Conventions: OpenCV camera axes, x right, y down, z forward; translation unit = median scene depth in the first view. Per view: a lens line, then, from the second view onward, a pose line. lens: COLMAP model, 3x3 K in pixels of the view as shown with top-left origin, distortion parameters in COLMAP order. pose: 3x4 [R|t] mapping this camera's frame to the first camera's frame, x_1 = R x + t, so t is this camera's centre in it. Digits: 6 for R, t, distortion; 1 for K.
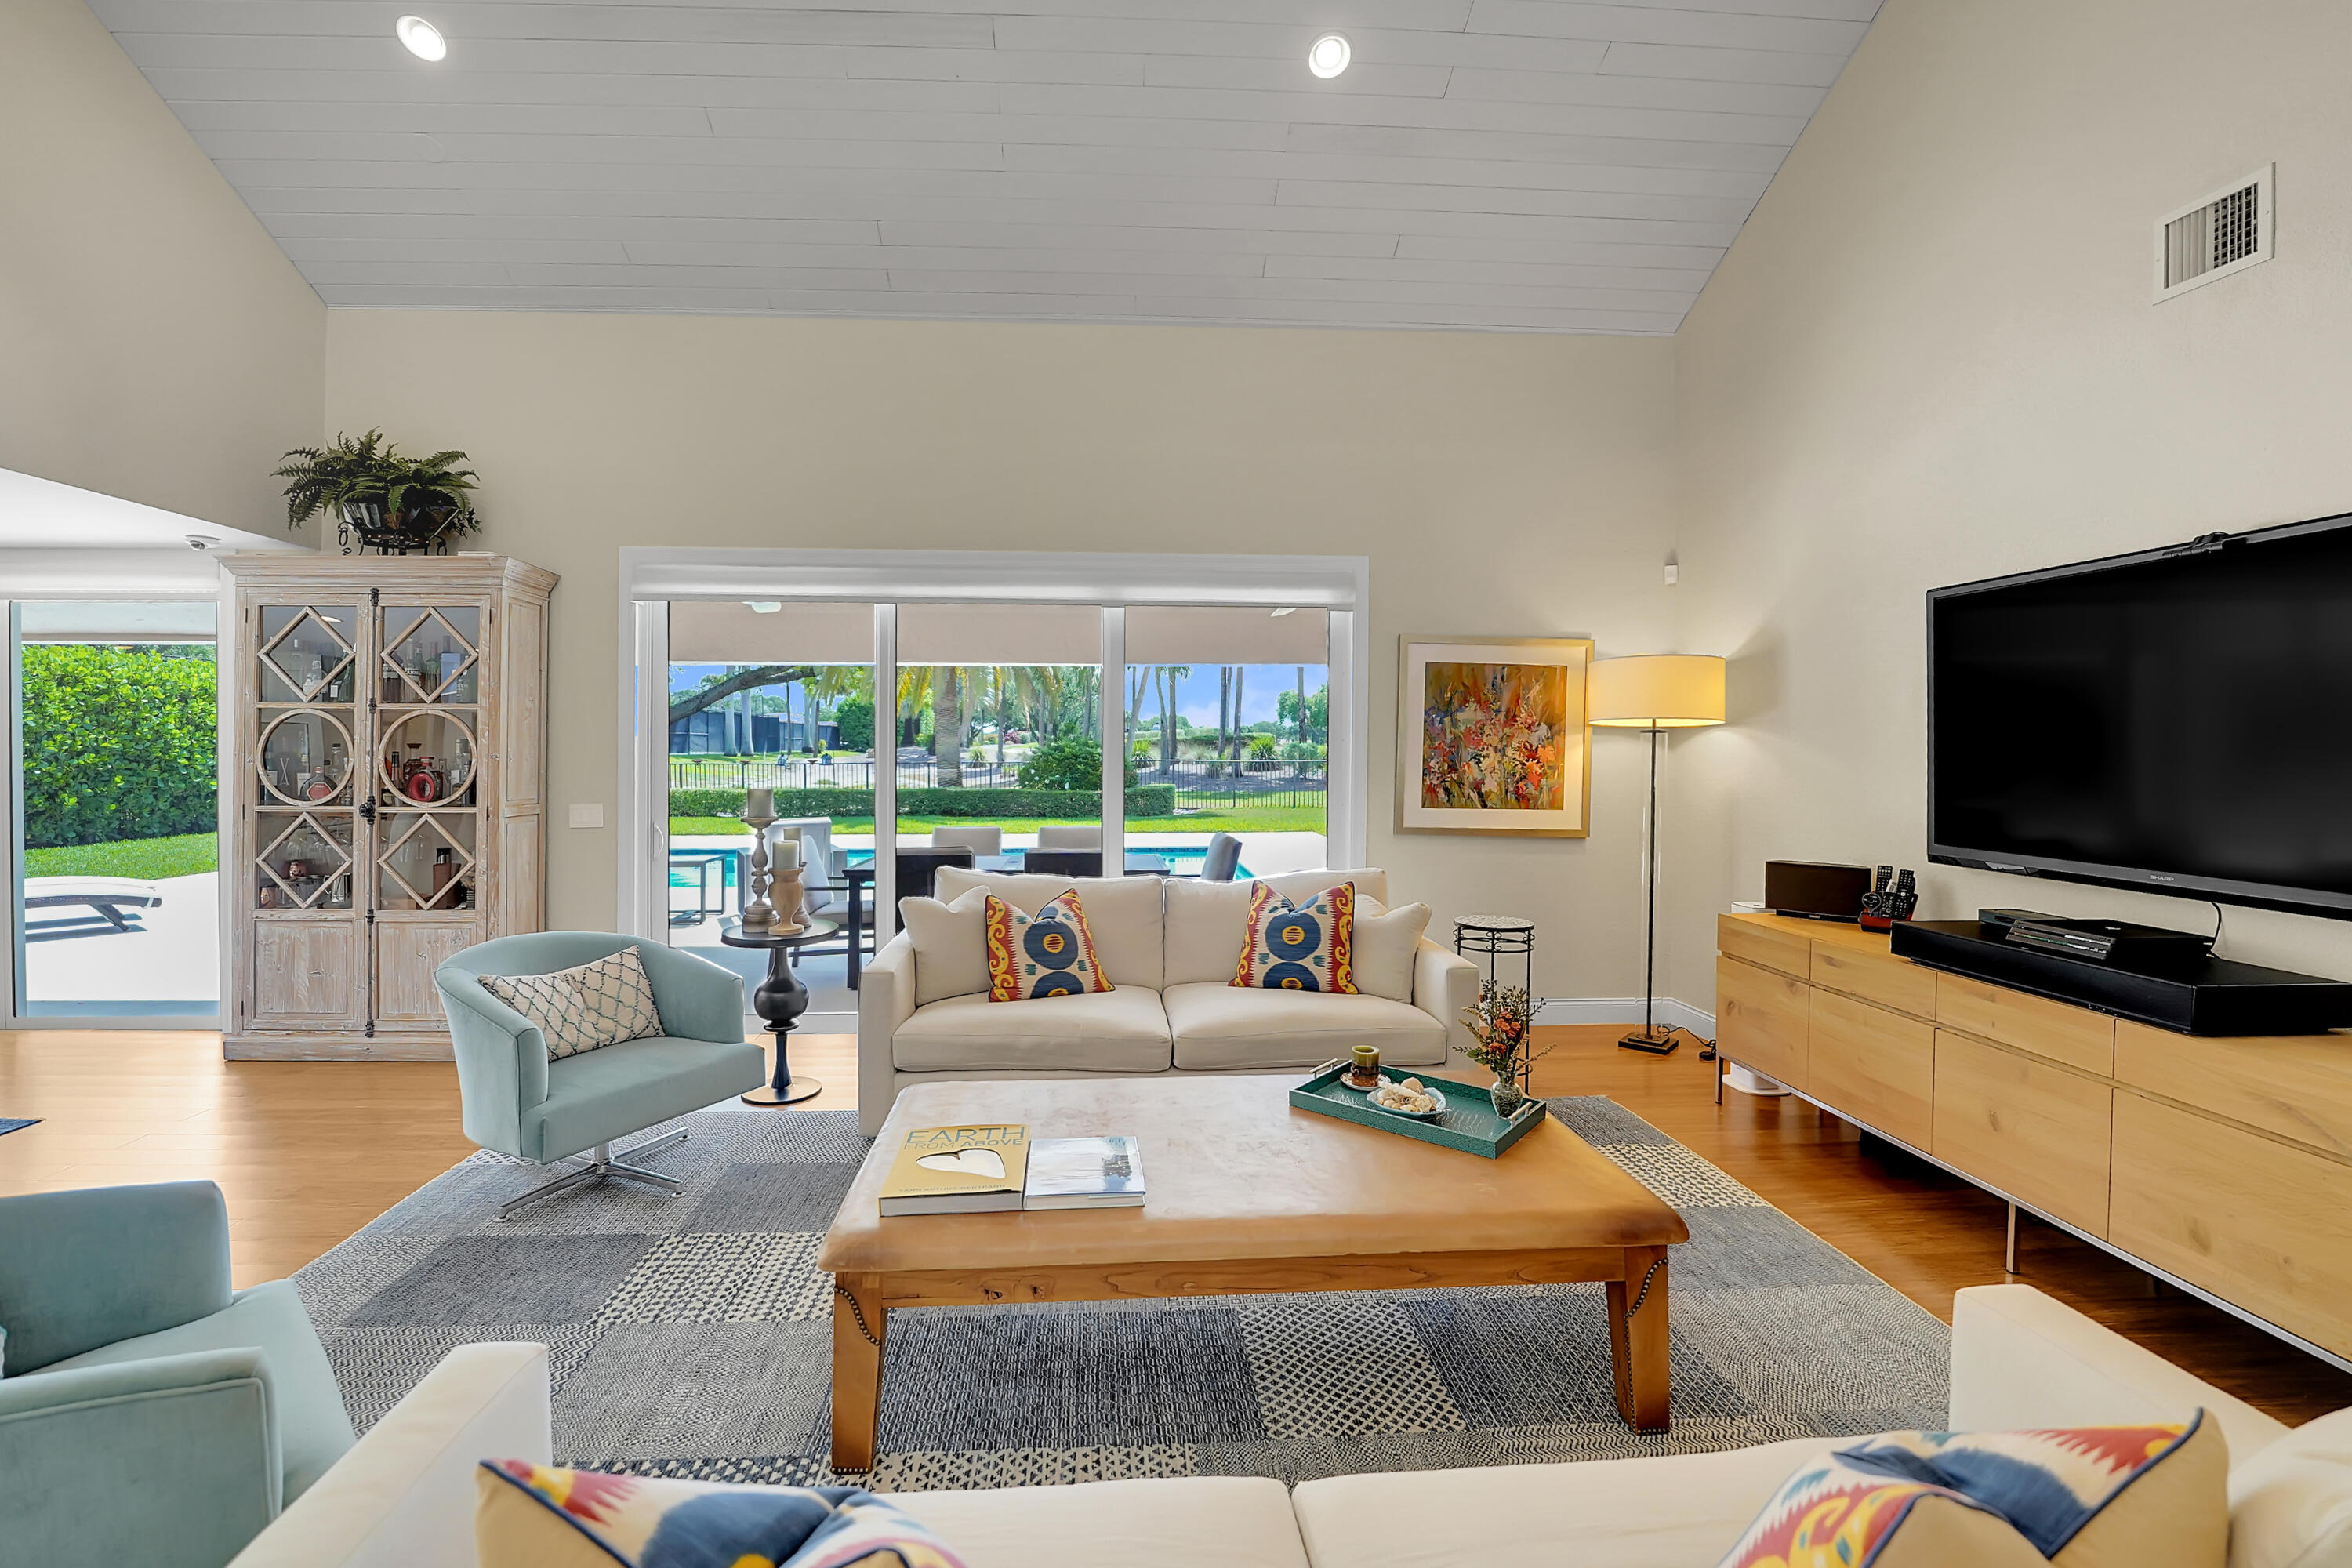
lens RADIAL K [[1008.5, 0, 1158.5], [0, 1008.5, 754.1], [0, 0, 1]] dist [-0.024713, 0.000383]
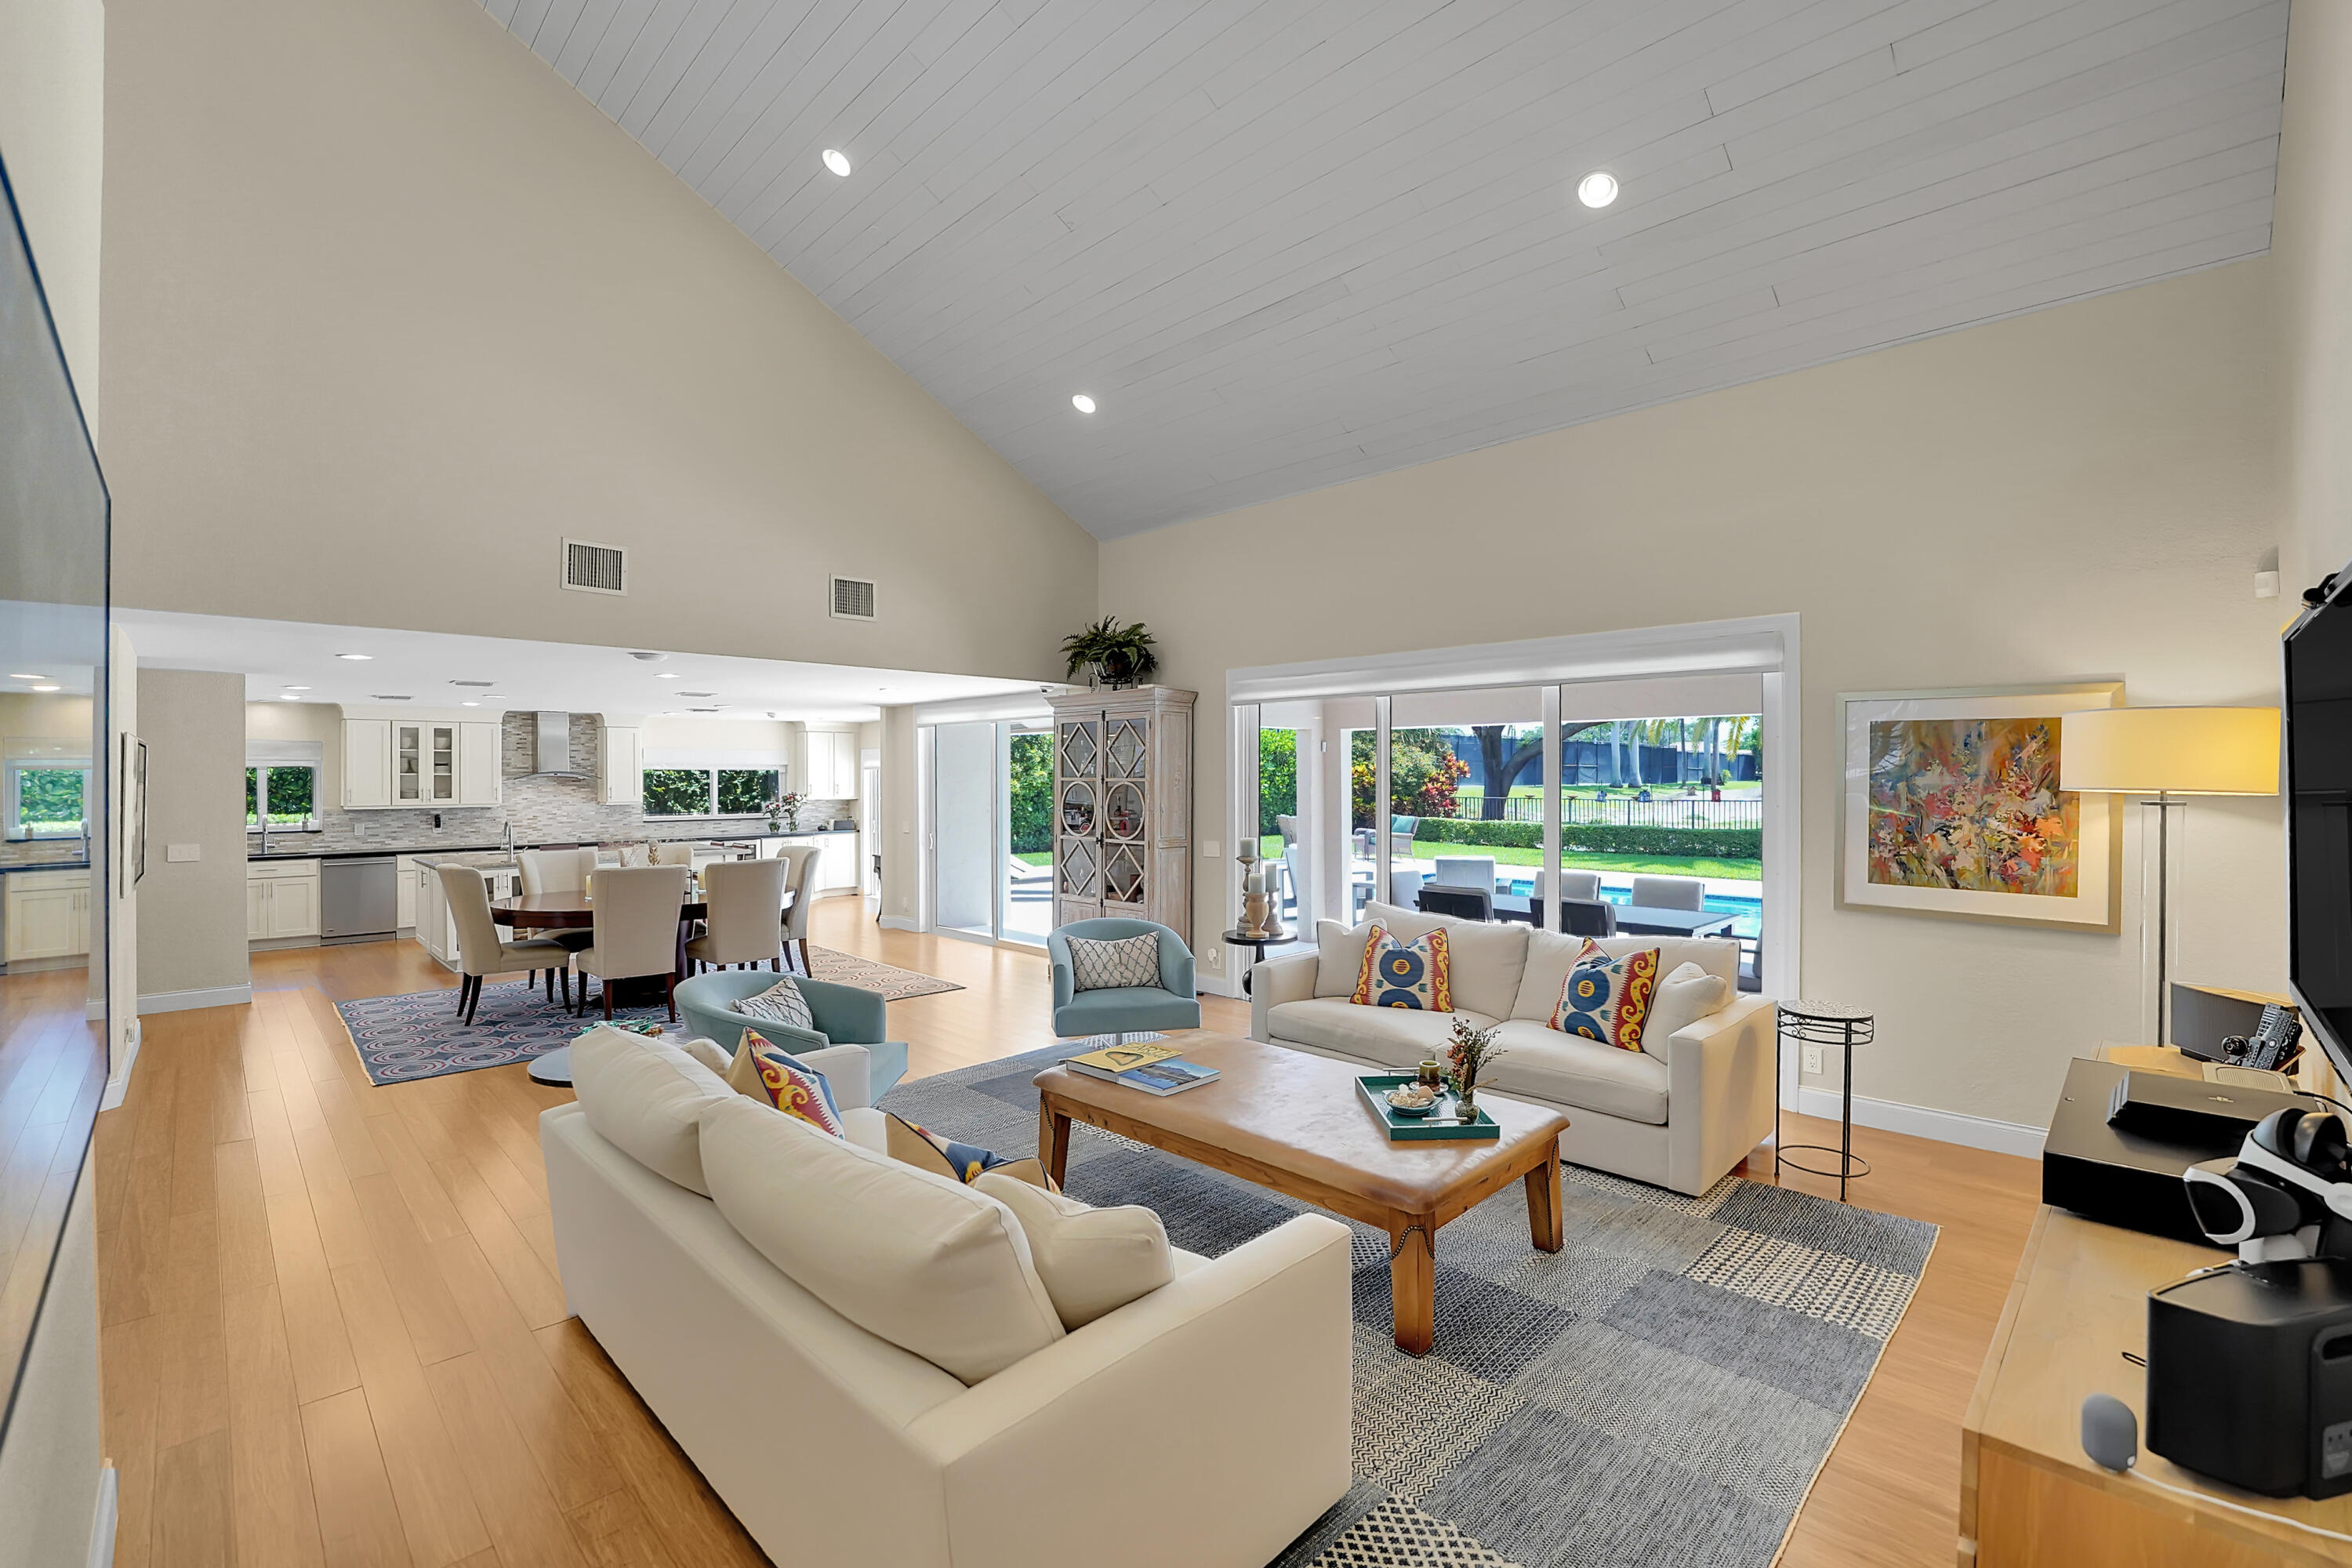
lens RADIAL K [[1017.2, 0, 1186.7], [0, 1017.2, 779.5], [0, 0, 1]] dist [-0.030849, 0.000048]
pose [[0.668706, -0.002881, -0.743522, 0.598143], [0.000091, 0.999993, -0.003792, -0.041105], [0.743527, 0.002468, 0.668701, -0.062785]]
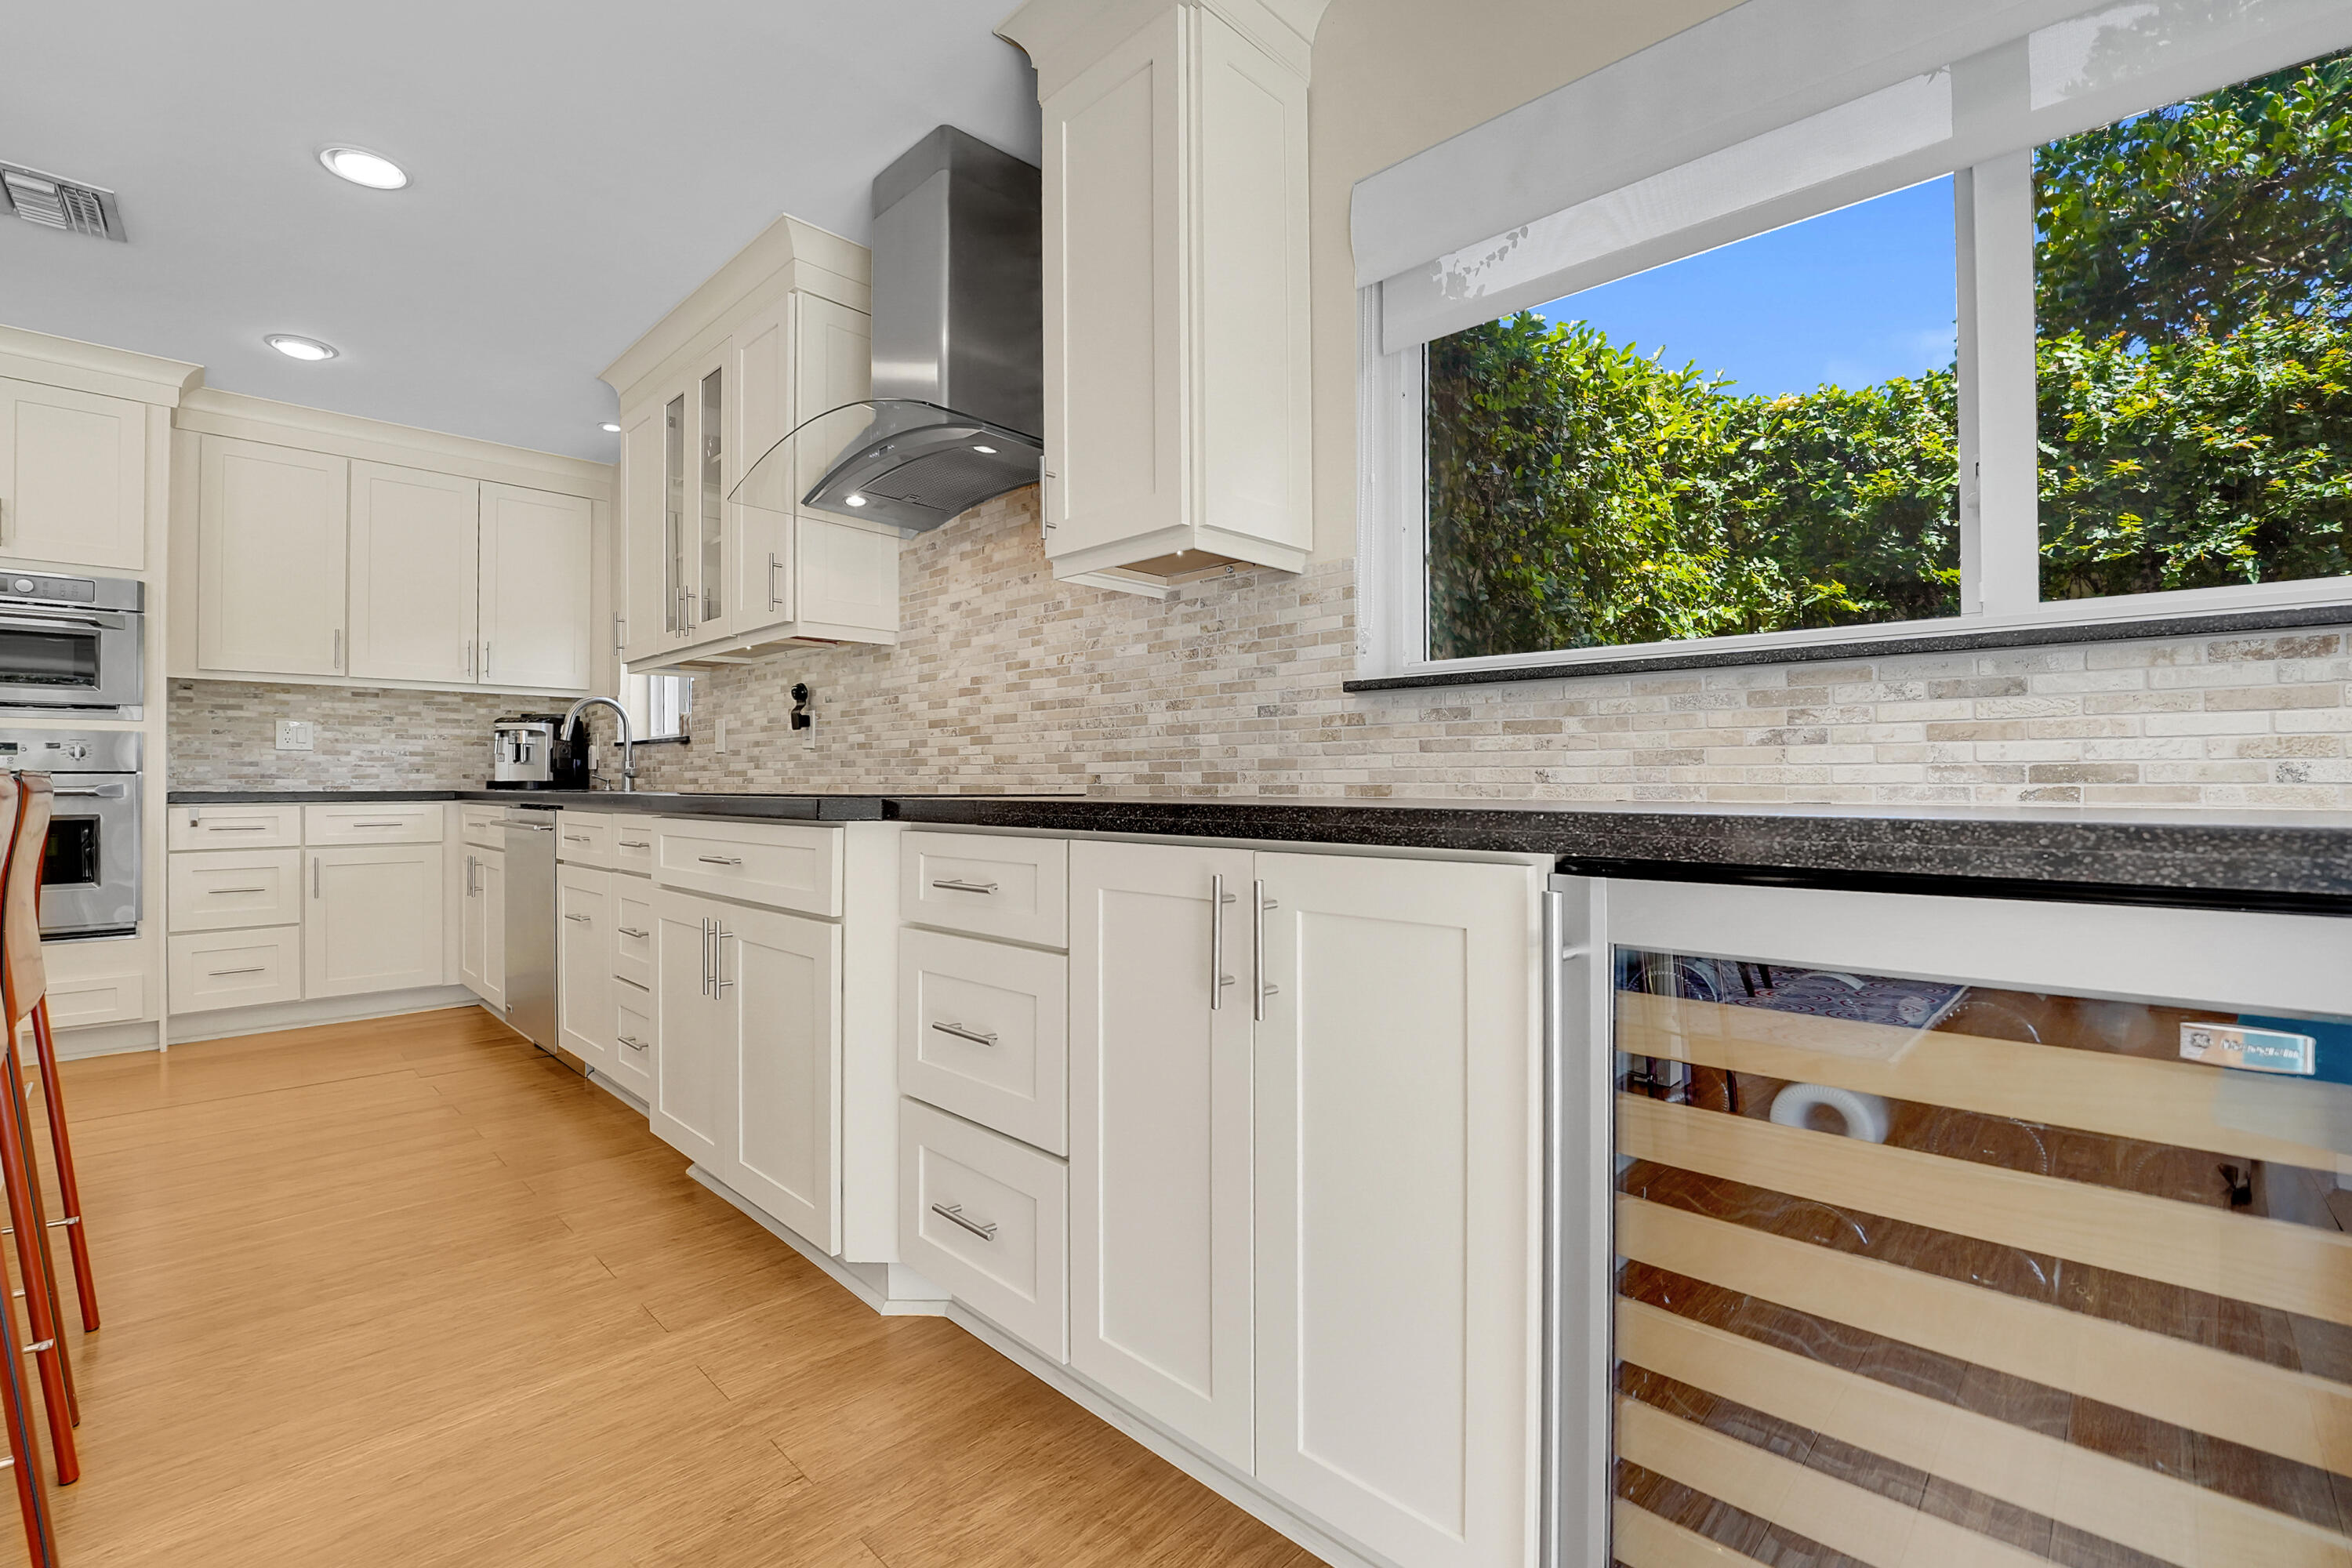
lens RADIAL K [[1017.2, 0, 1186.7], [0, 1017.2, 779.5], [0, 0, 1]] dist [-0.030849, 0.000048]
pose [[-0.731148, -0.003309, -0.682211, -2.086010], [-0.006065, 0.999980, 0.001650, 0.096858], [0.682192, 0.005344, -0.731153, 0.911858]]
